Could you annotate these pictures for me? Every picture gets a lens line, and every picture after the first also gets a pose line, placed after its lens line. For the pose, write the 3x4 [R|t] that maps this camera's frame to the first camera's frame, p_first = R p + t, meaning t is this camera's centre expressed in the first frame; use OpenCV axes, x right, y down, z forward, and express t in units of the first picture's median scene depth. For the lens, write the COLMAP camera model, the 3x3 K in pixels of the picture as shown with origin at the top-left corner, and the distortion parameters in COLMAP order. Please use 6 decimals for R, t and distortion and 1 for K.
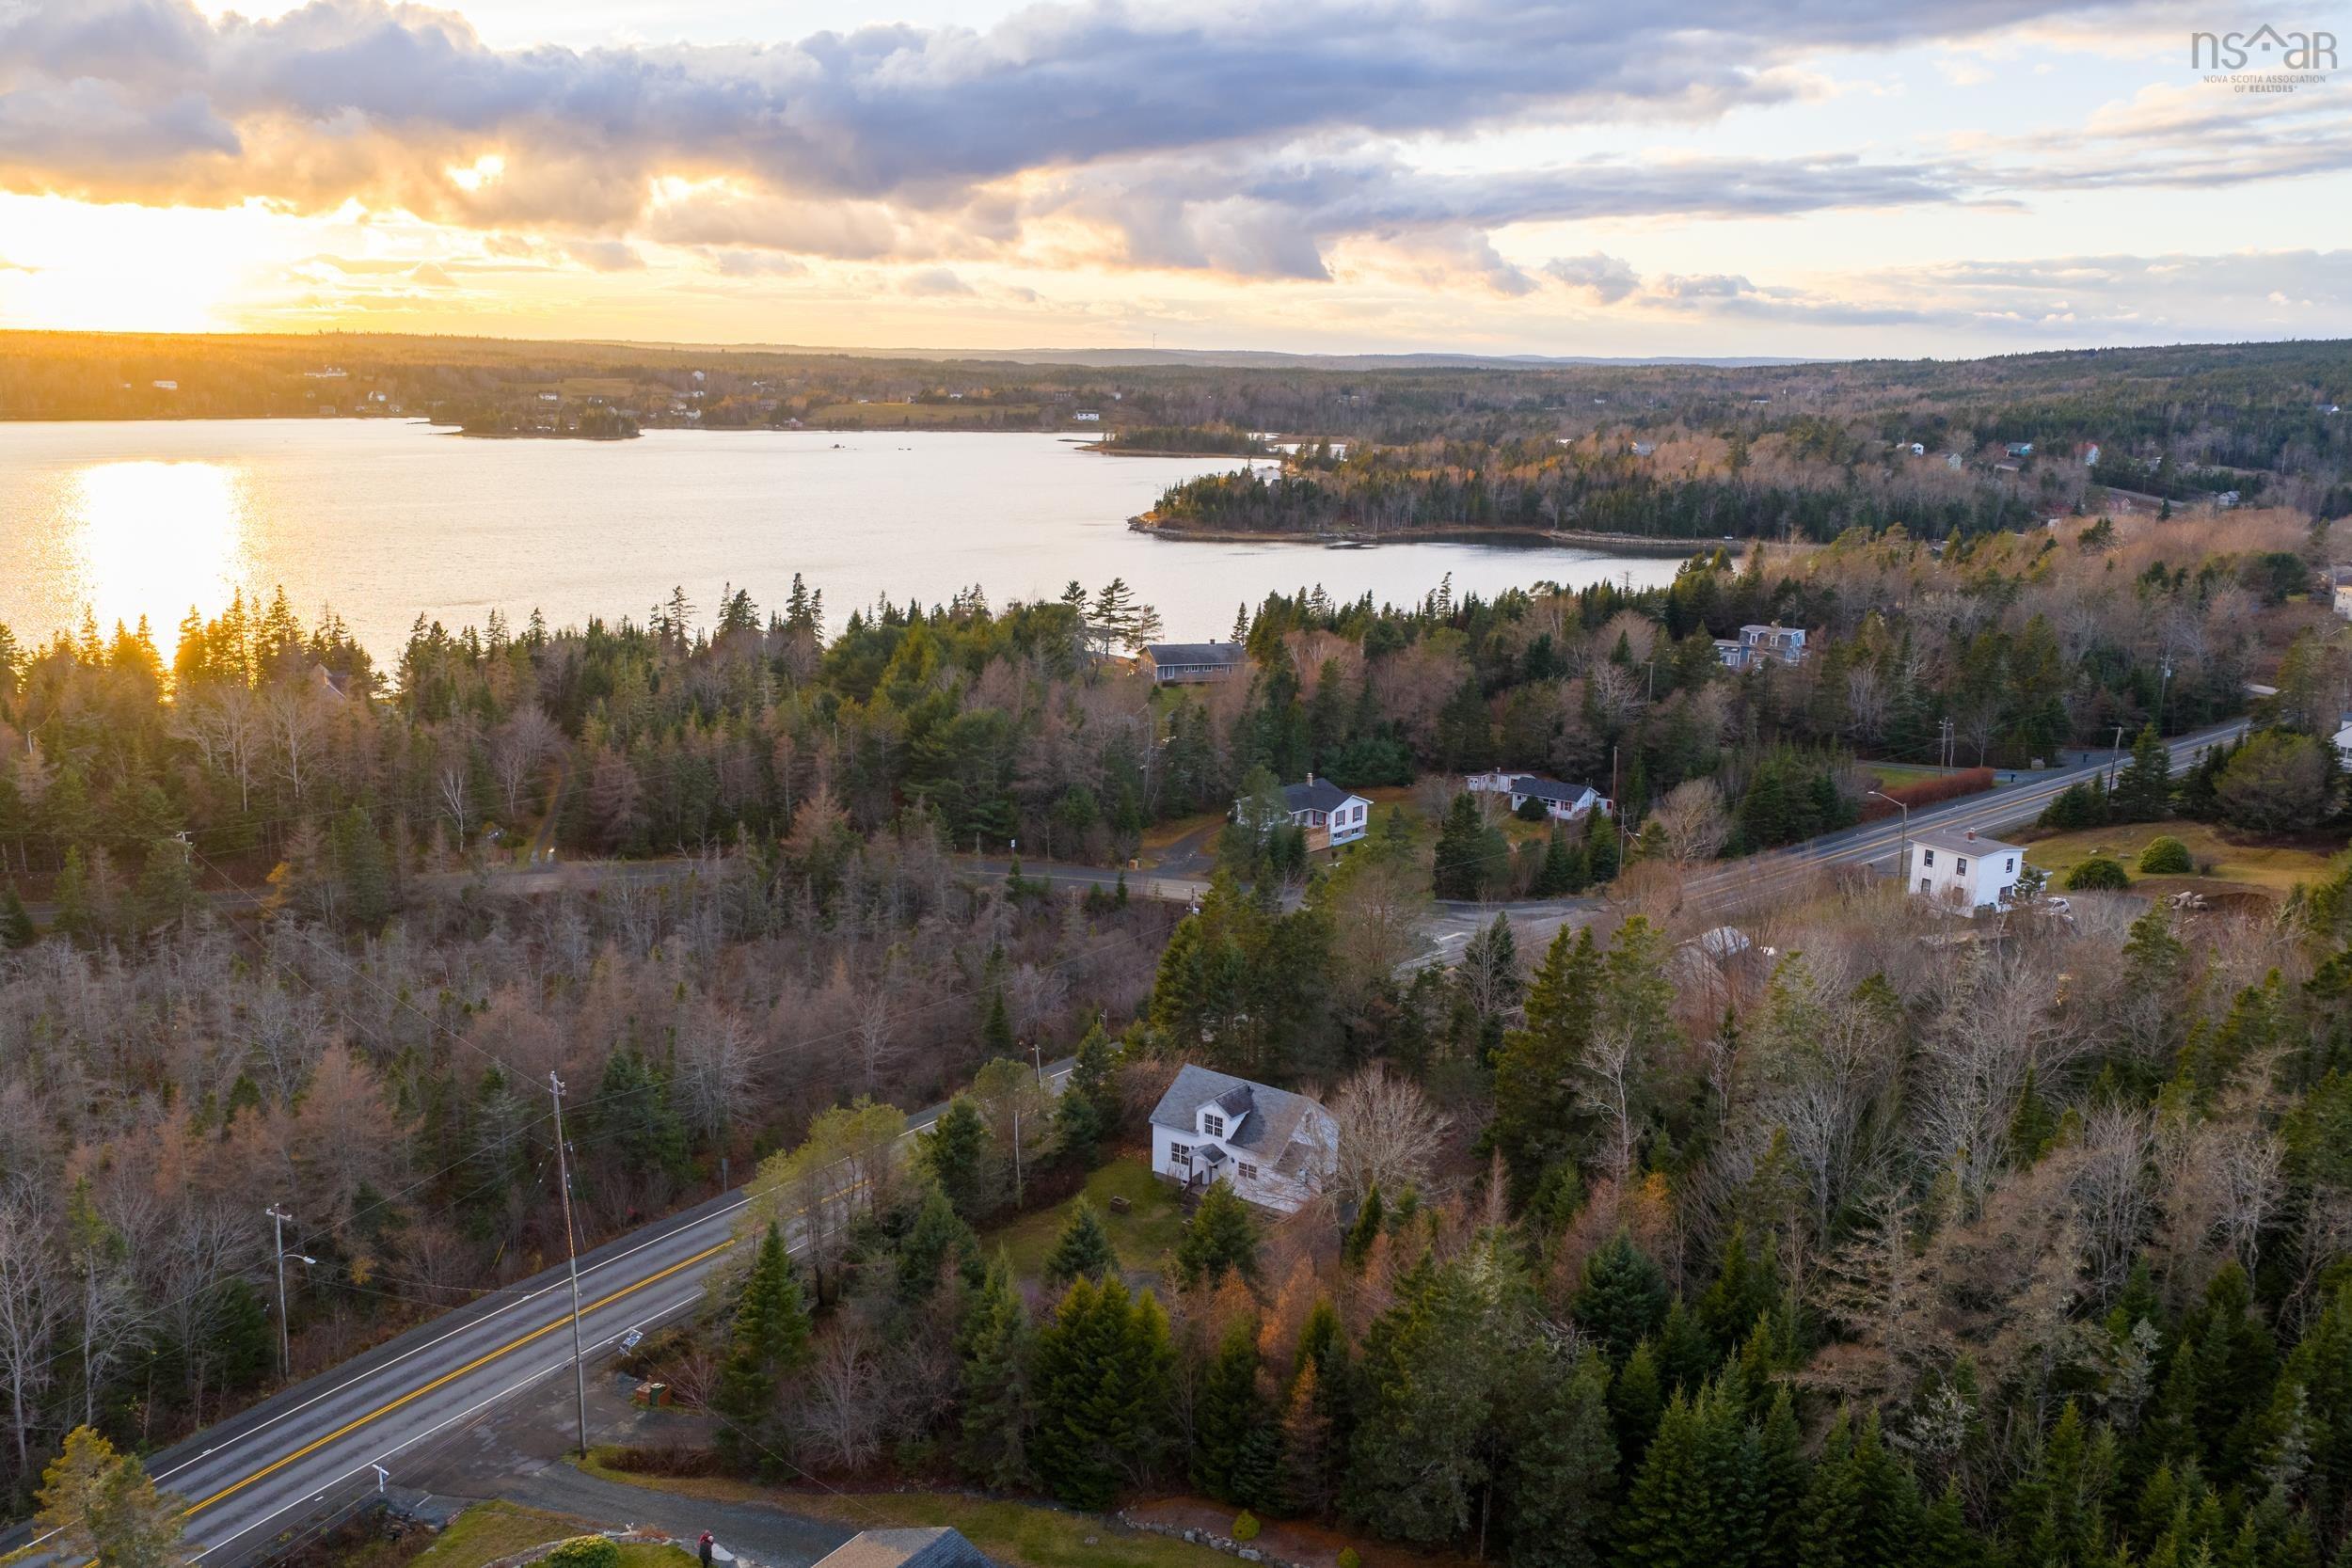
lens RADIAL K [[1993.9, 0, 1176.0], [0, 1993.9, 784.0], [0, 0, 1]] dist [0.033056, -0.068295]
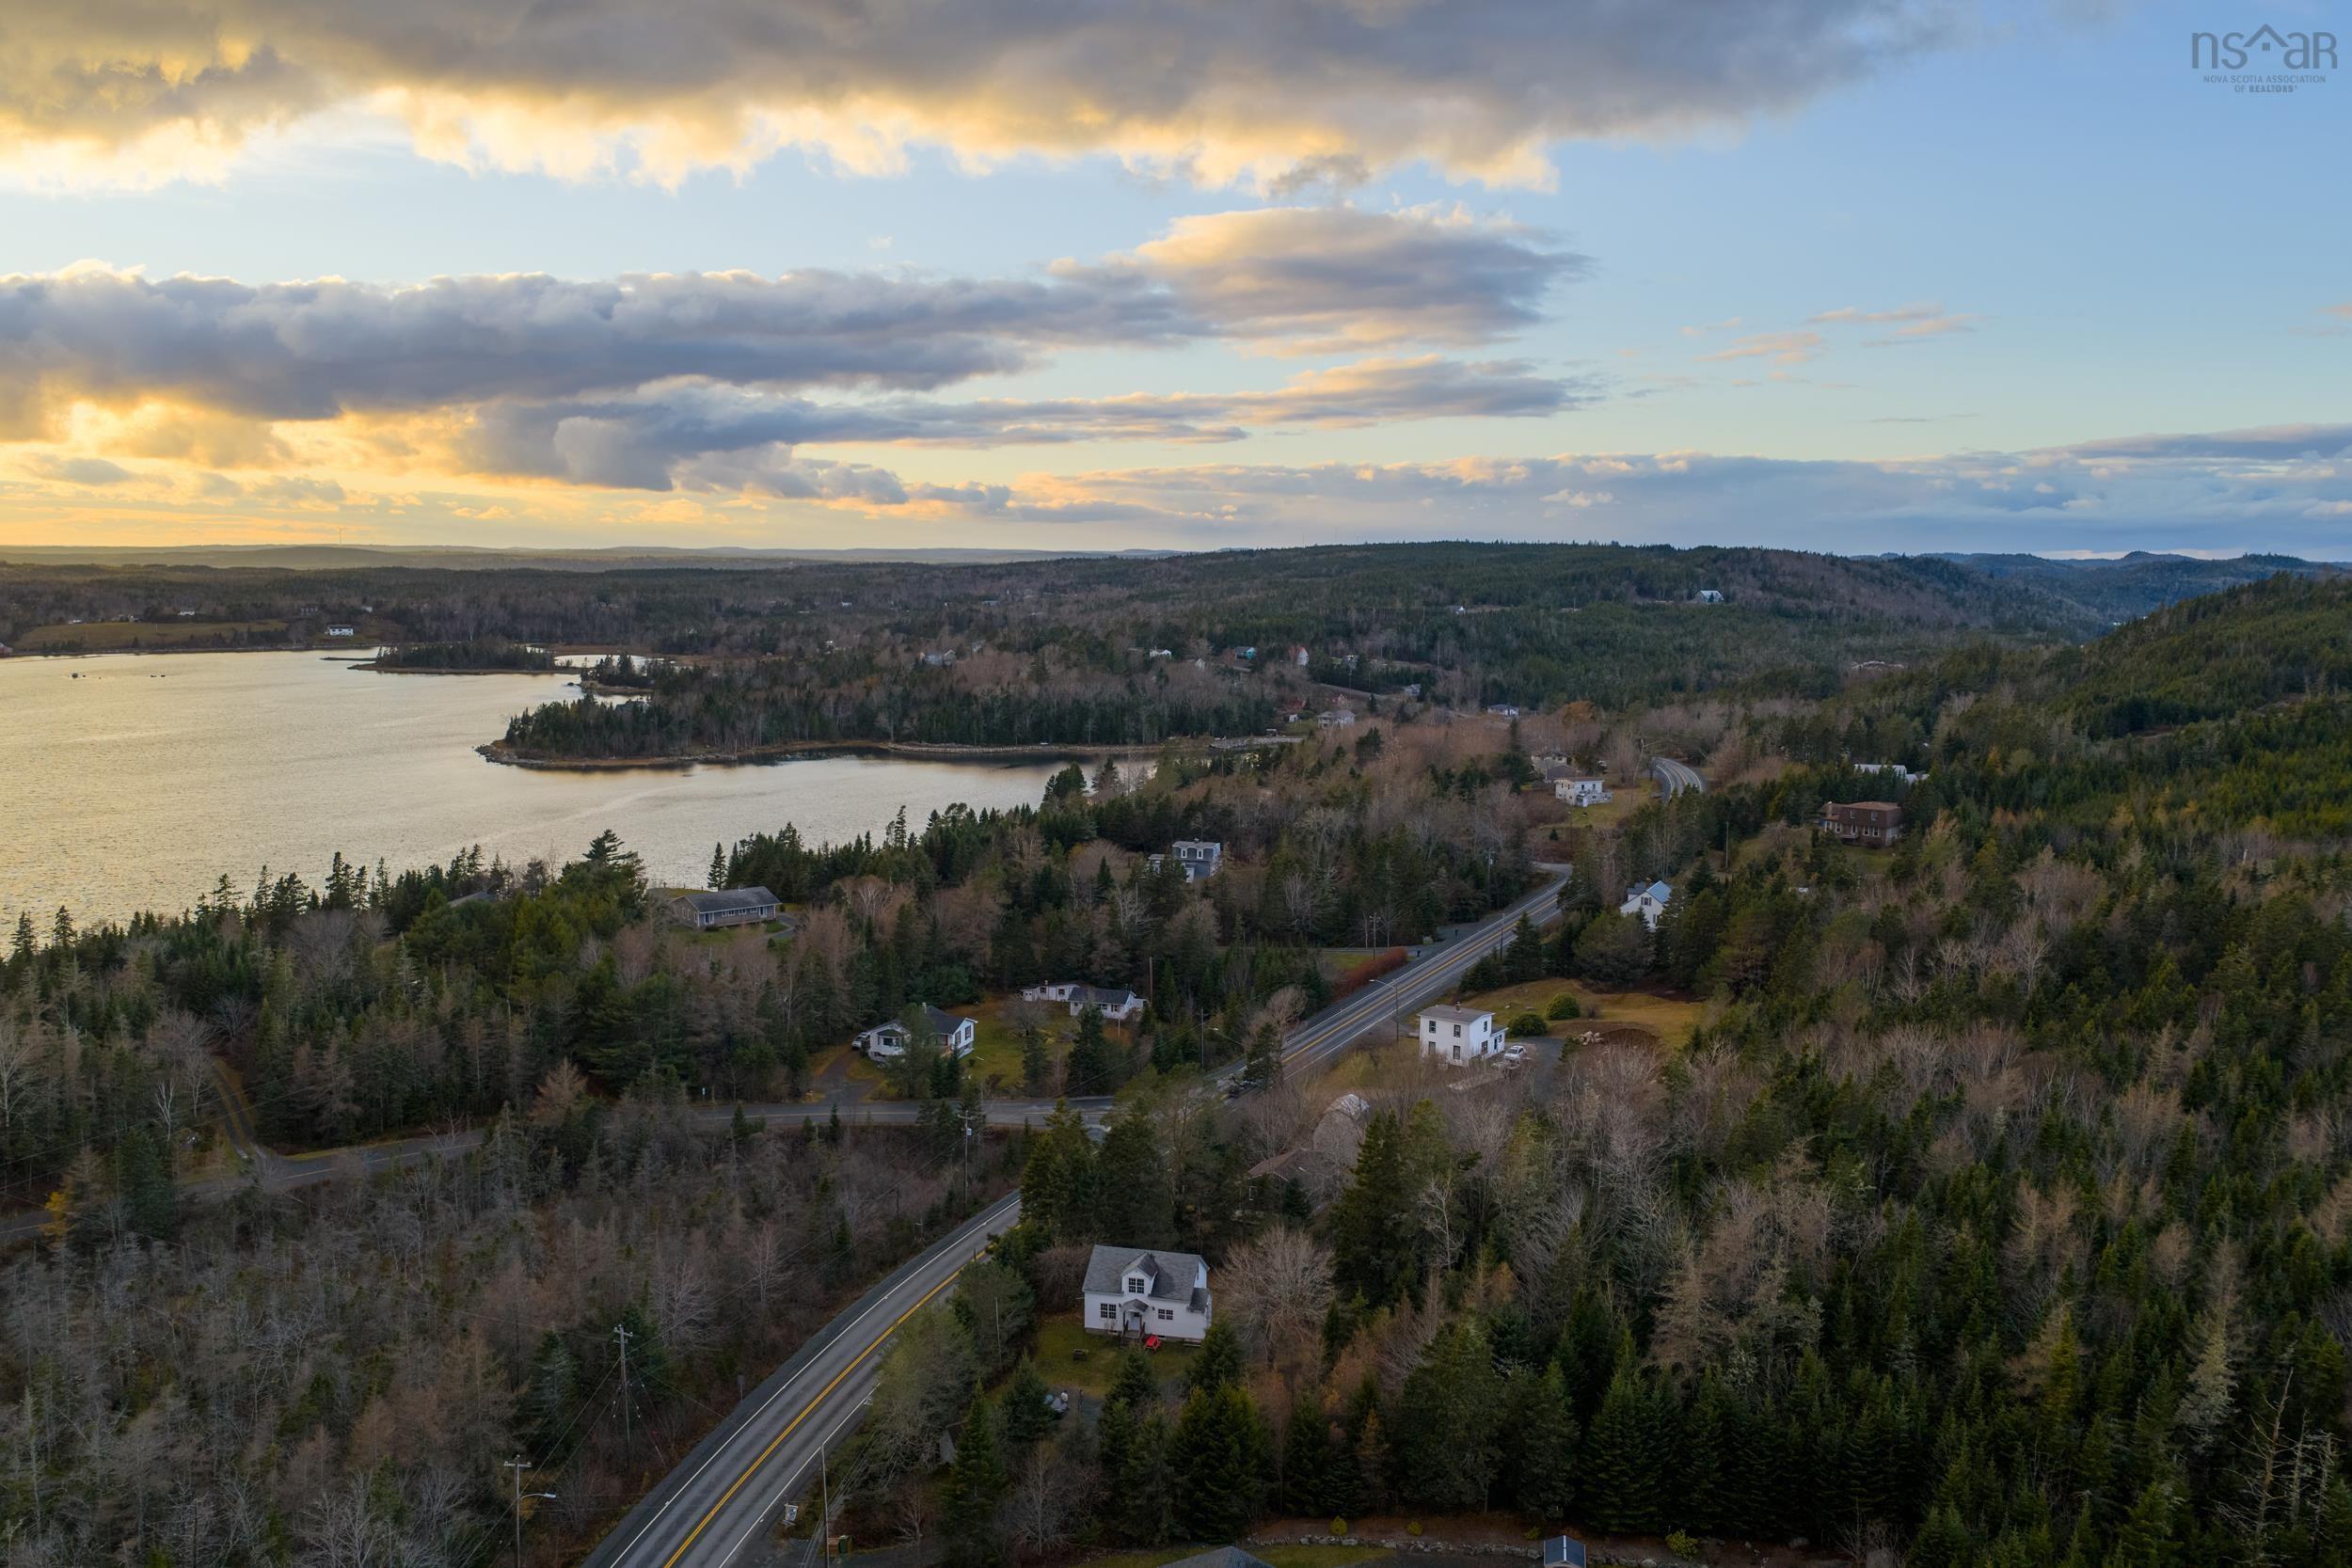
lens RADIAL K [[1942.1, 0, 1176.0], [0, 1942.1, 784.0], [0, 0, 1]] dist [0.009207, -0.000283]
pose [[0.921803, -0.054755, 0.383773, -0.245196], [0.088515, 0.993552, -0.070852, -0.041934], [-0.377419, 0.099282, 0.920705, -0.157391]]
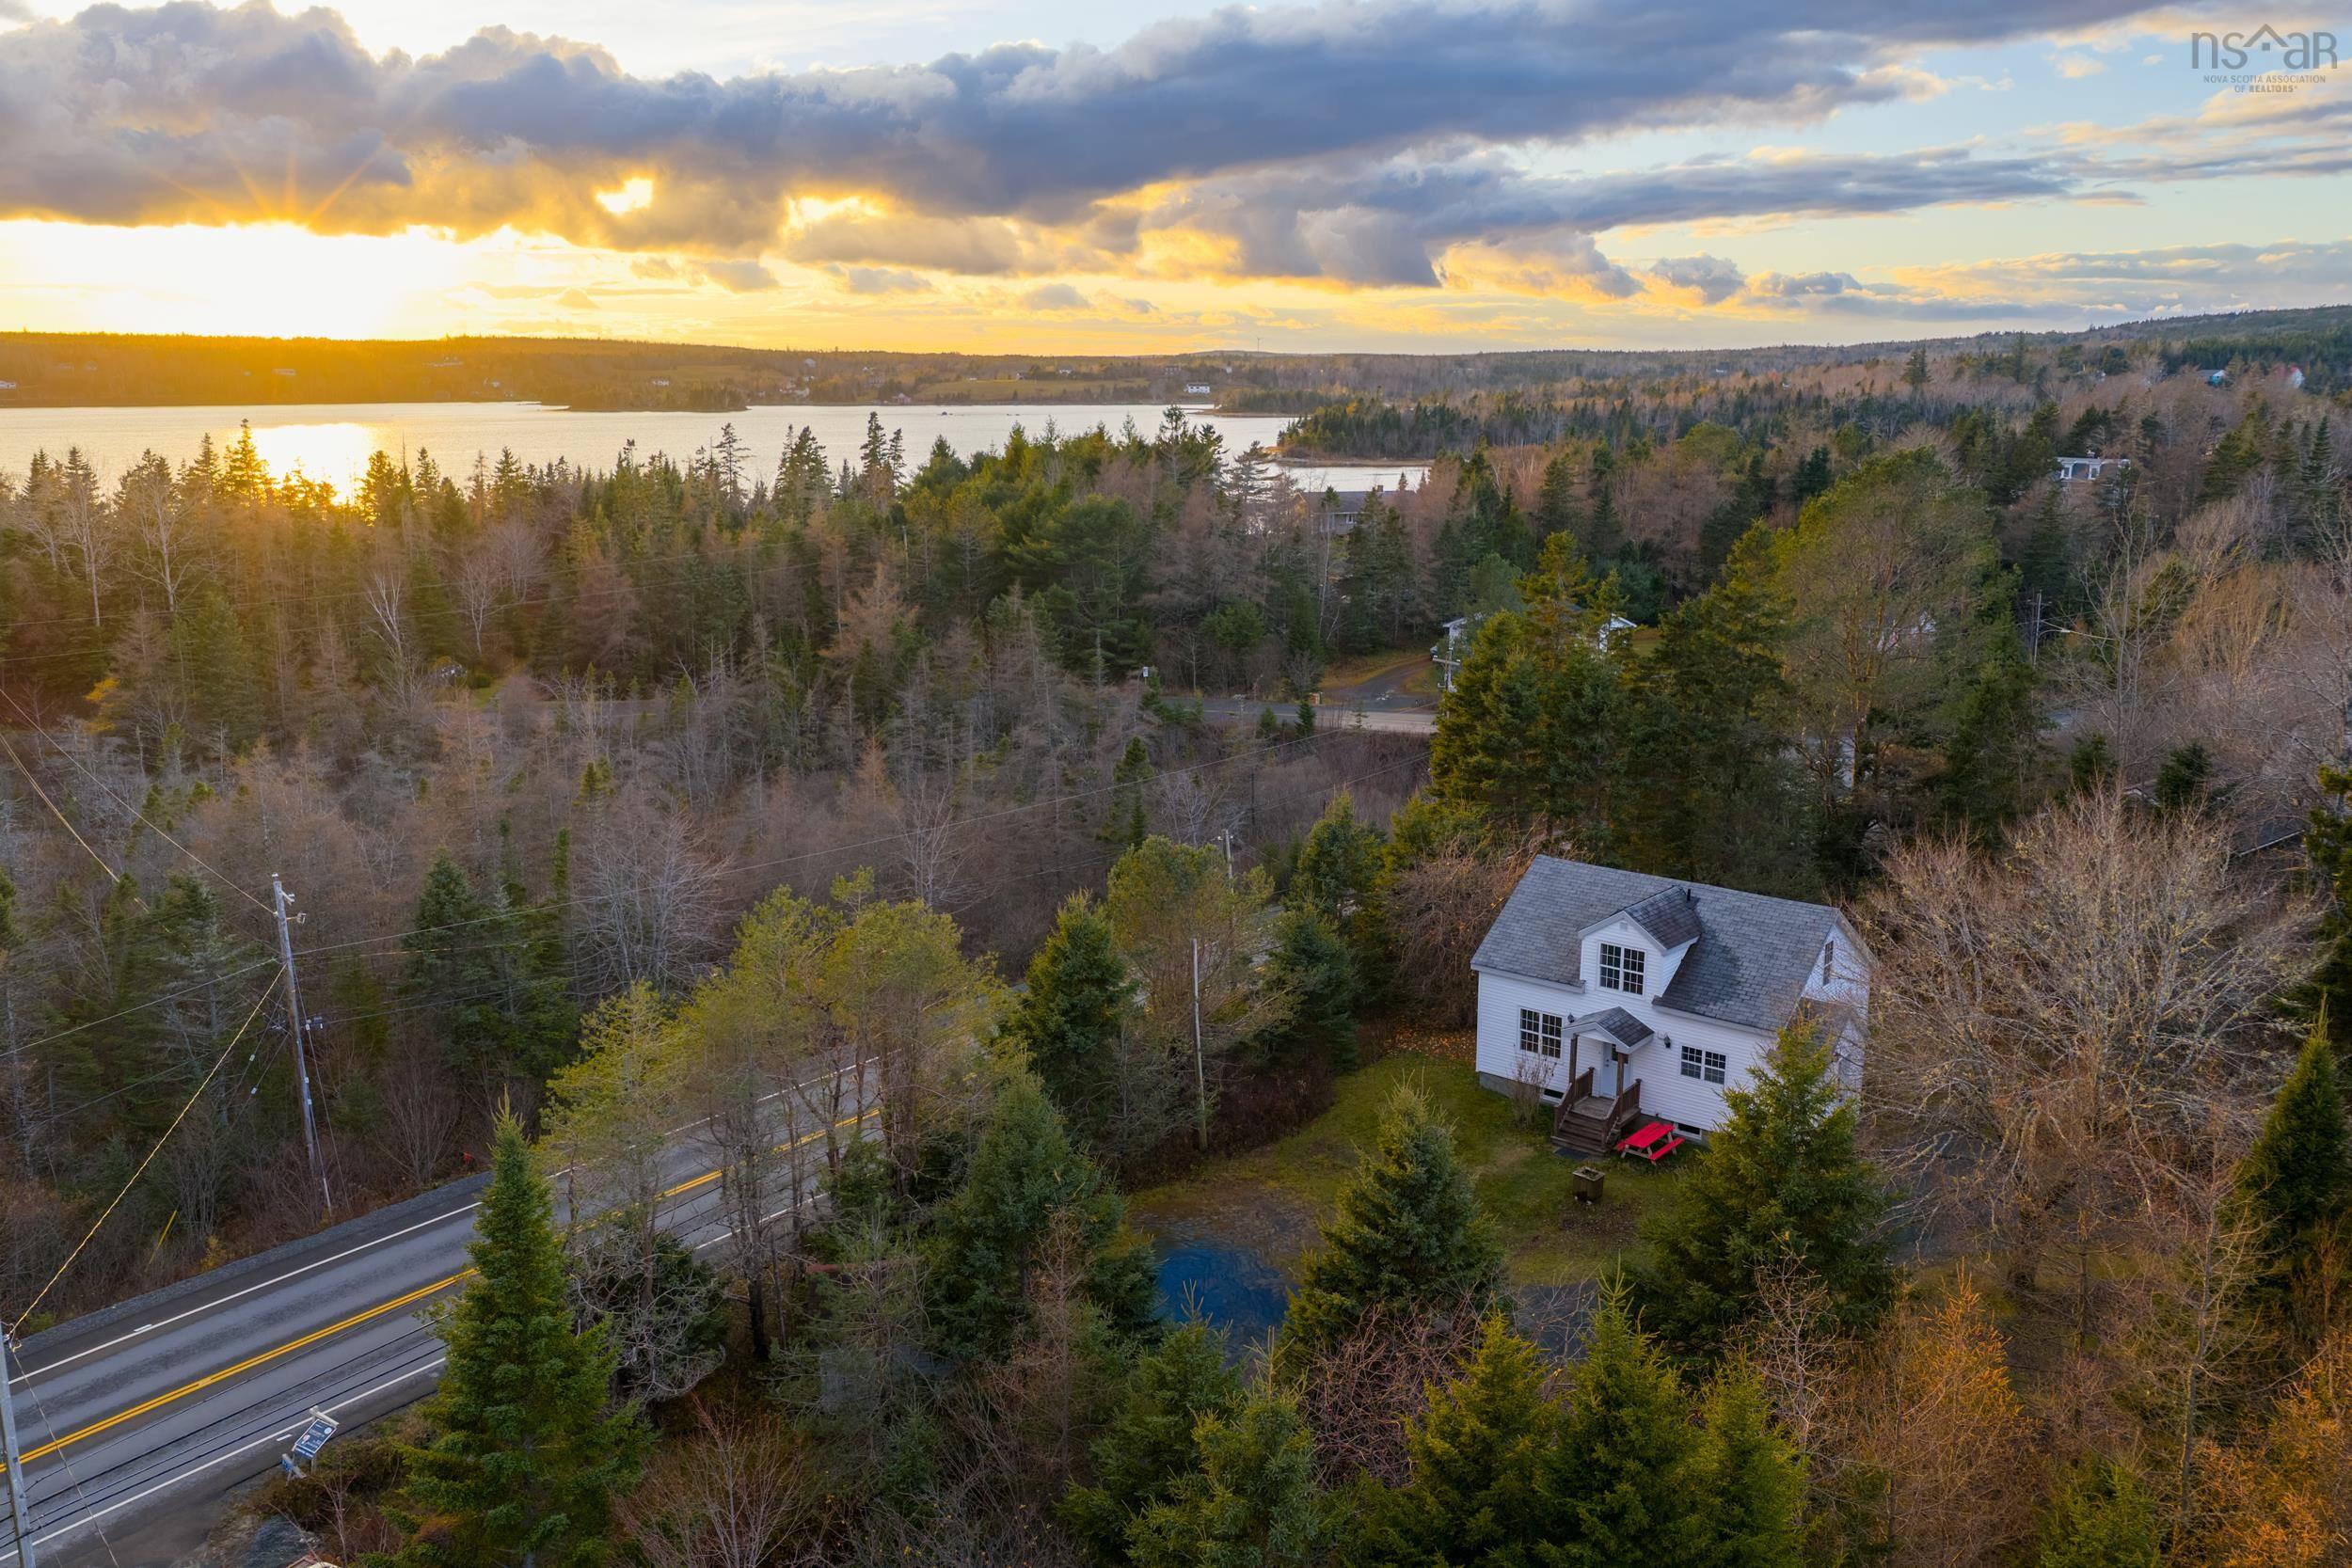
lens RADIAL K [[1942.1, 0, 1176.0], [0, 1942.1, 784.0], [0, 0, 1]] dist [0.009207, -0.000283]
pose [[0.998519, -0.006550, -0.054012, -0.032236], [0.006551, 0.999979, -0.000148, 0.068512], [0.054012, -0.000206, 0.998540, 0.291540]]
